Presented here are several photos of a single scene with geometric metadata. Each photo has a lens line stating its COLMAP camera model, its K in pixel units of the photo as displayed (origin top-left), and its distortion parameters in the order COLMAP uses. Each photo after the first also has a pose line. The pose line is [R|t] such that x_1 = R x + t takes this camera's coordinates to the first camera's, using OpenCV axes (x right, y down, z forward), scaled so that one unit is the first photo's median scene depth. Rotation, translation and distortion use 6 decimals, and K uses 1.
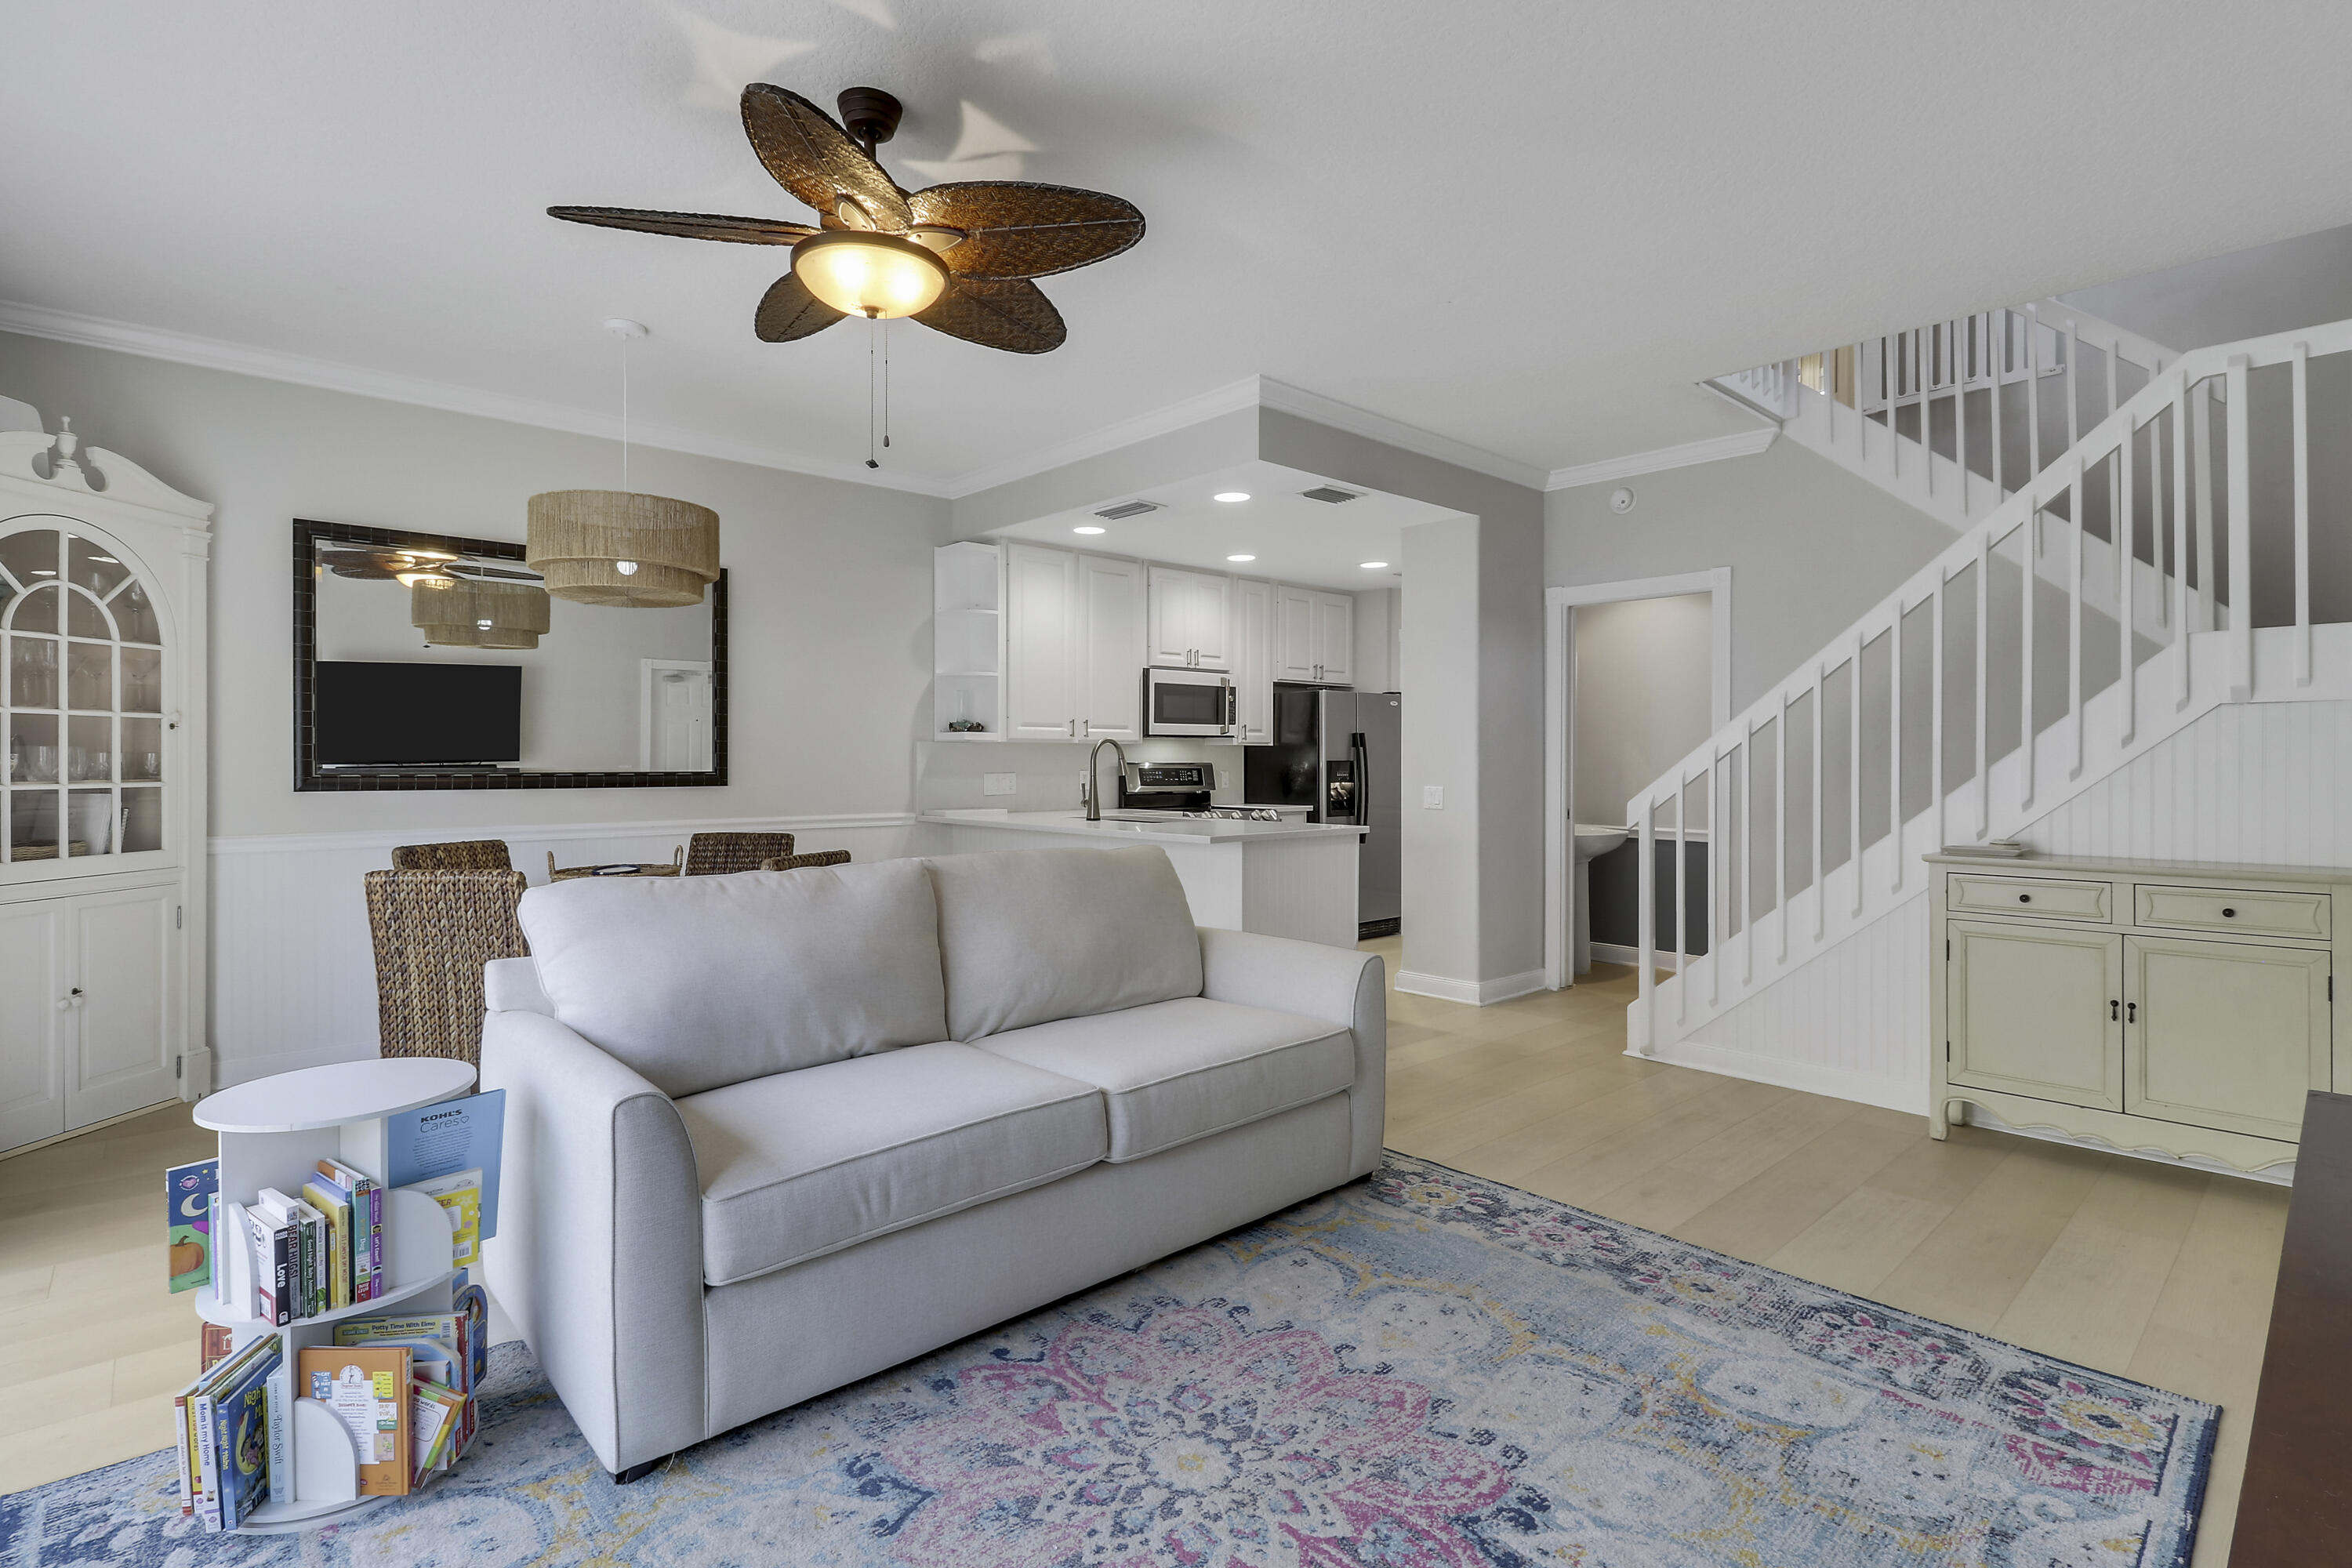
lens RADIAL K [[1129.6, 0, 1176.1], [0, 1129.6, 770.7], [0, 0, 1]] dist [-0.003734, -0.008906]
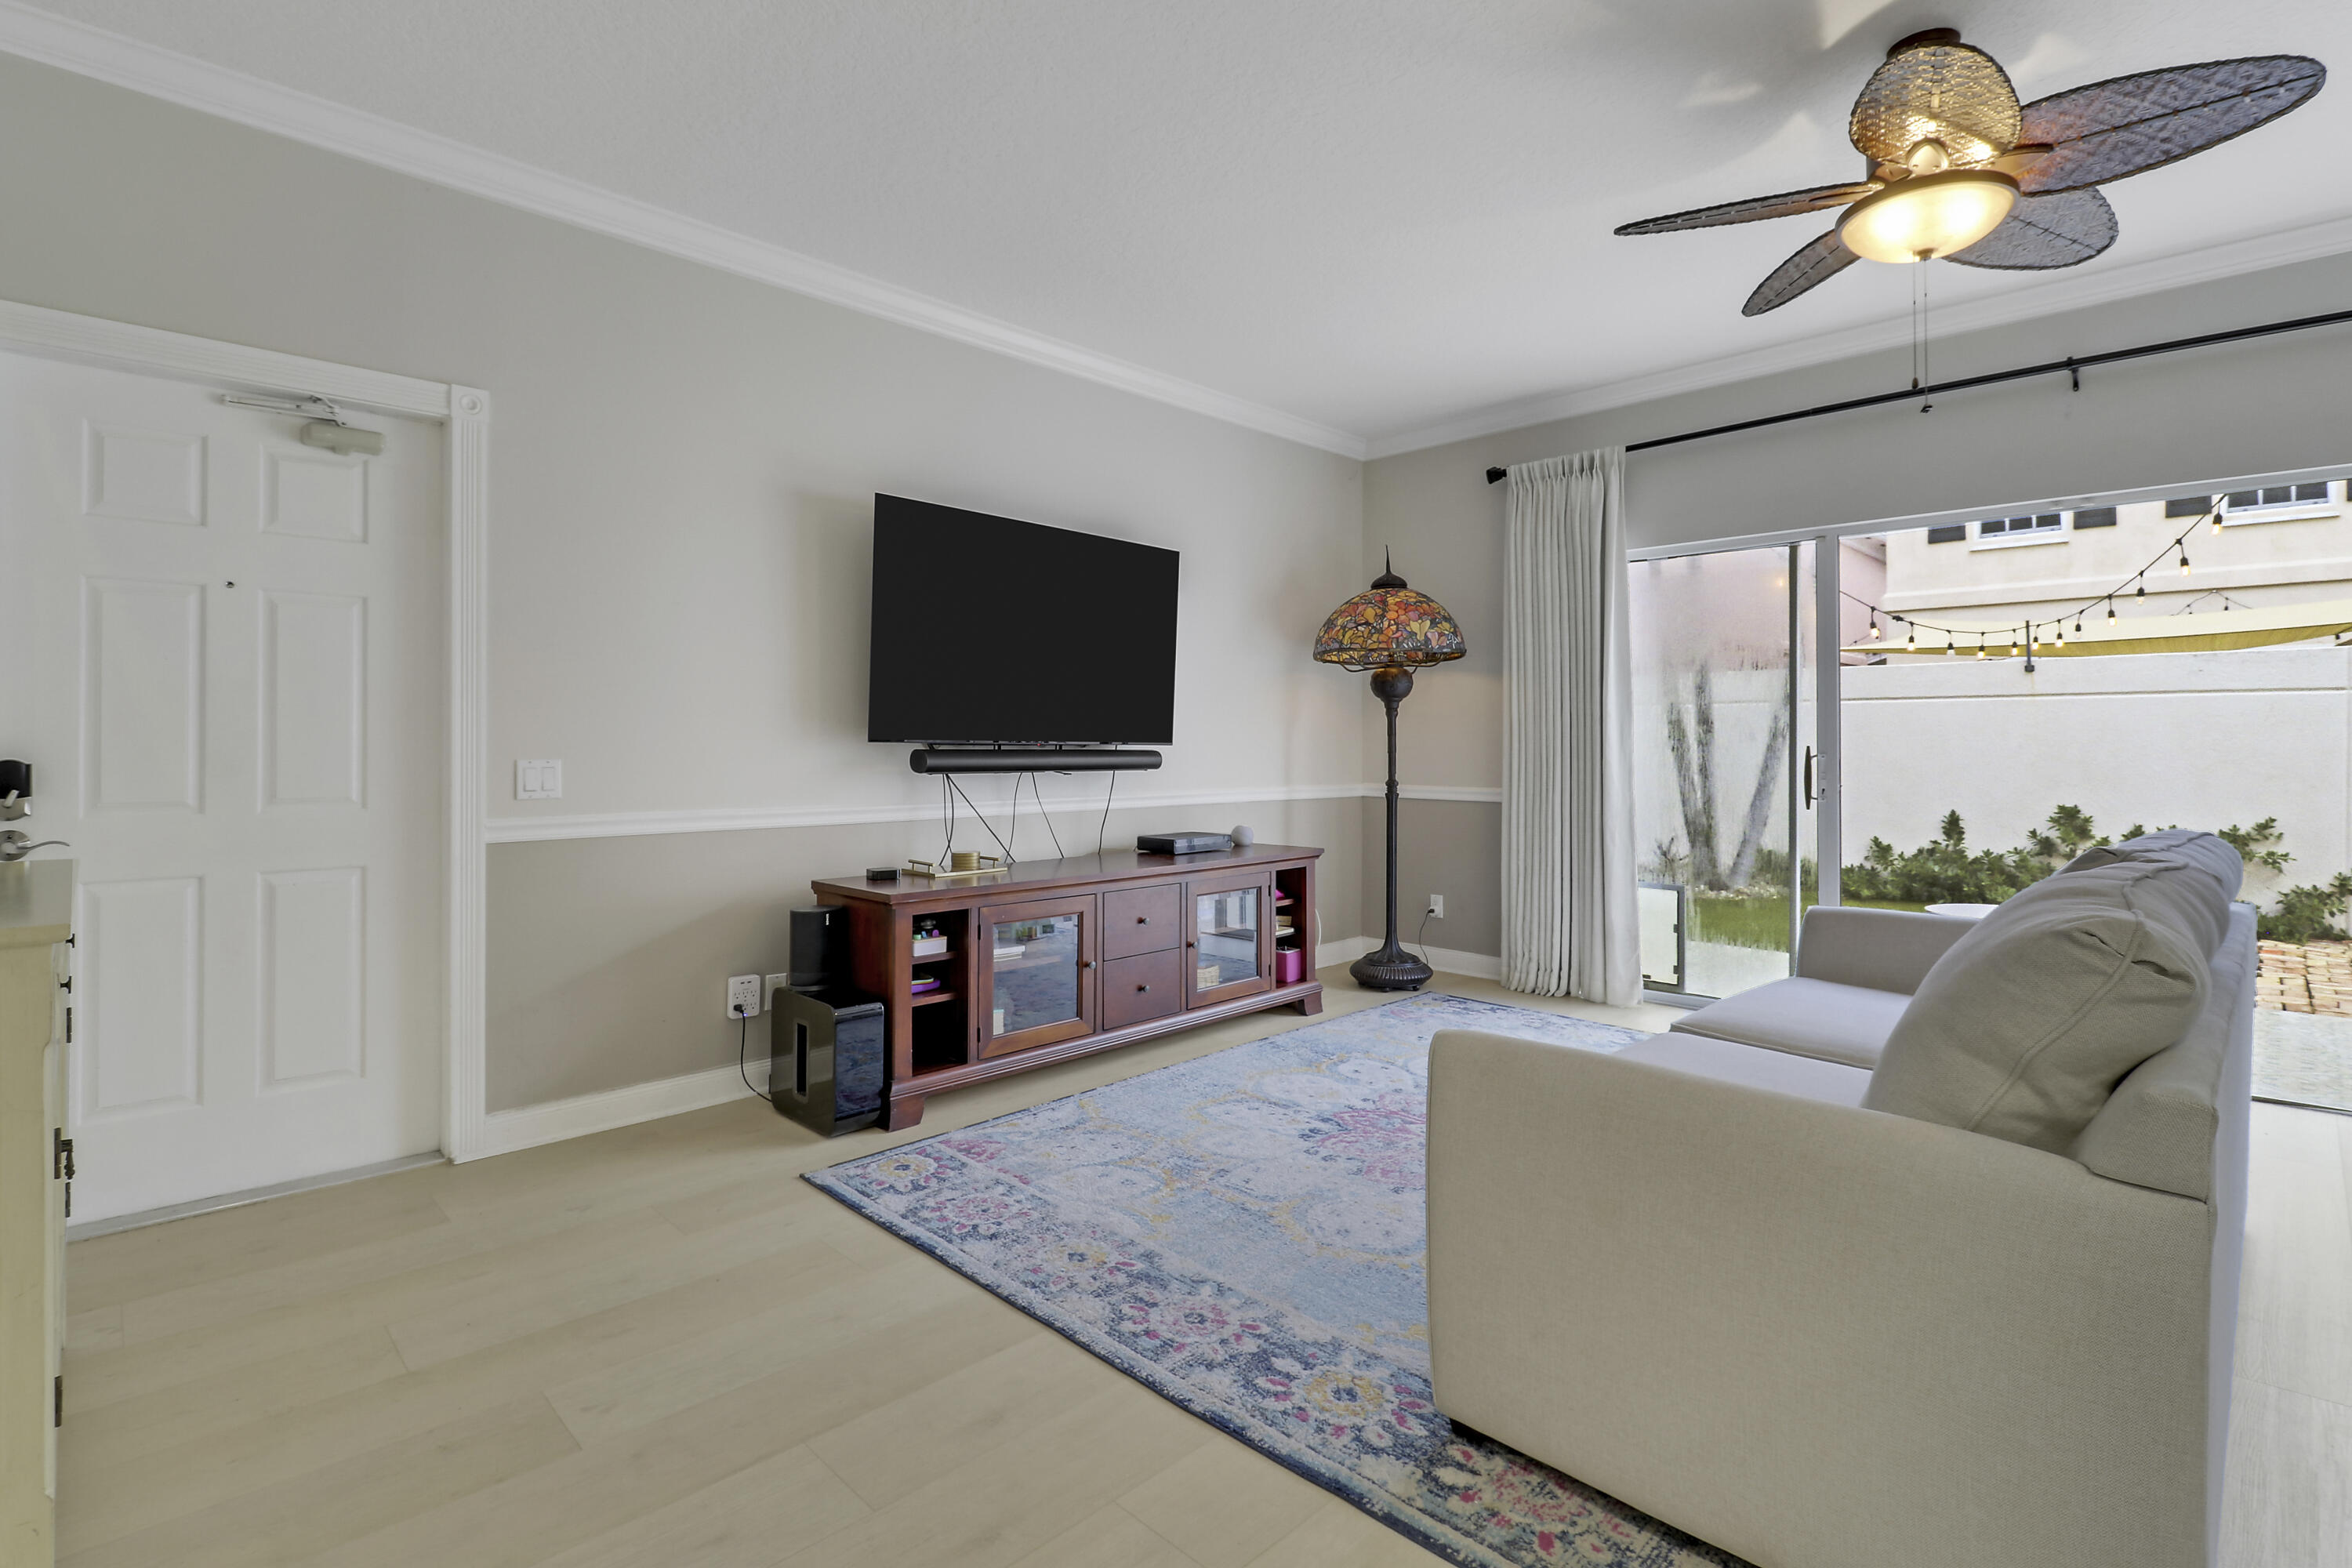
lens RADIAL K [[1091.6, 0, 1174.7], [0, 1091.6, 762.9], [0, 0, 1]] dist [-0.001139, -0.011039]
pose [[-0.999480, -0.001766, -0.032194, 0.298119], [-0.002580, 0.999678, 0.025255, 0.011135], [0.032139, 0.025325, -0.999163, 1.379795]]
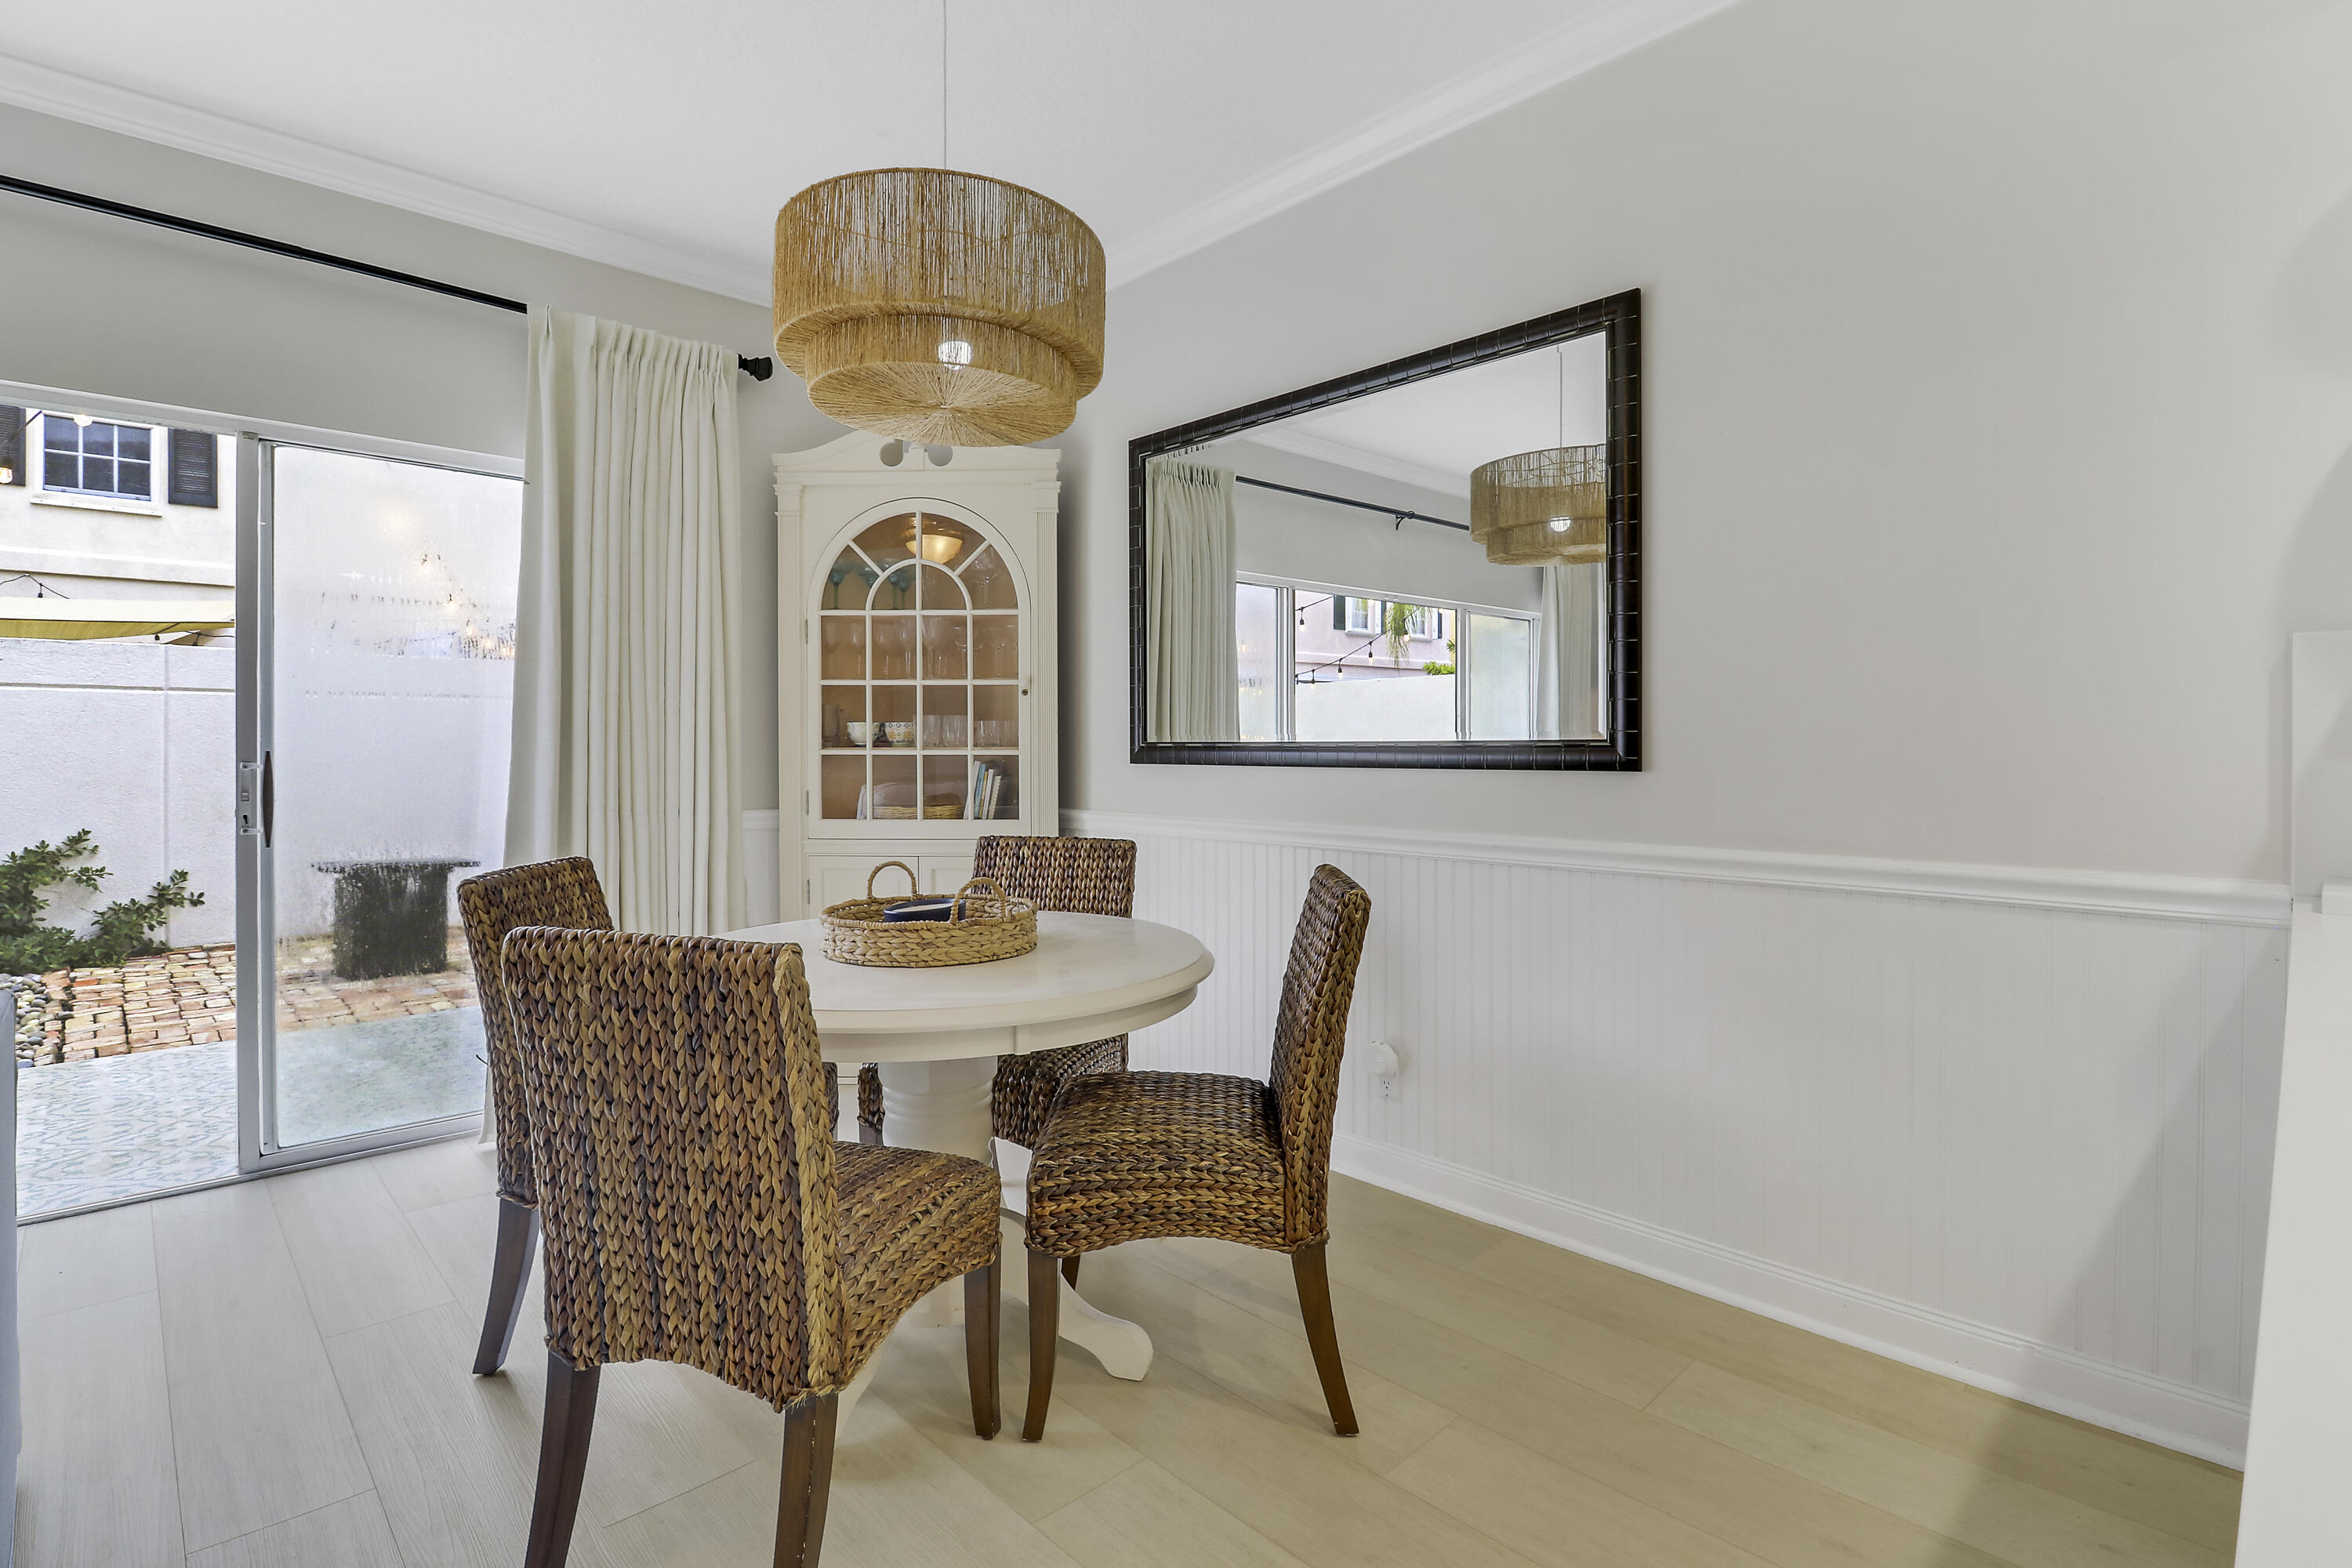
lens RADIAL K [[1115.9, 0, 1171.6], [0, 1115.9, 748.6], [0, 0, 1]] dist [0.000403, -0.010113]
pose [[0.023488, -0.003710, -0.999717, 0.059822], [-0.010853, 0.999933, -0.003966, 0.011739], [0.999665, 0.010943, 0.023446, 1.195001]]
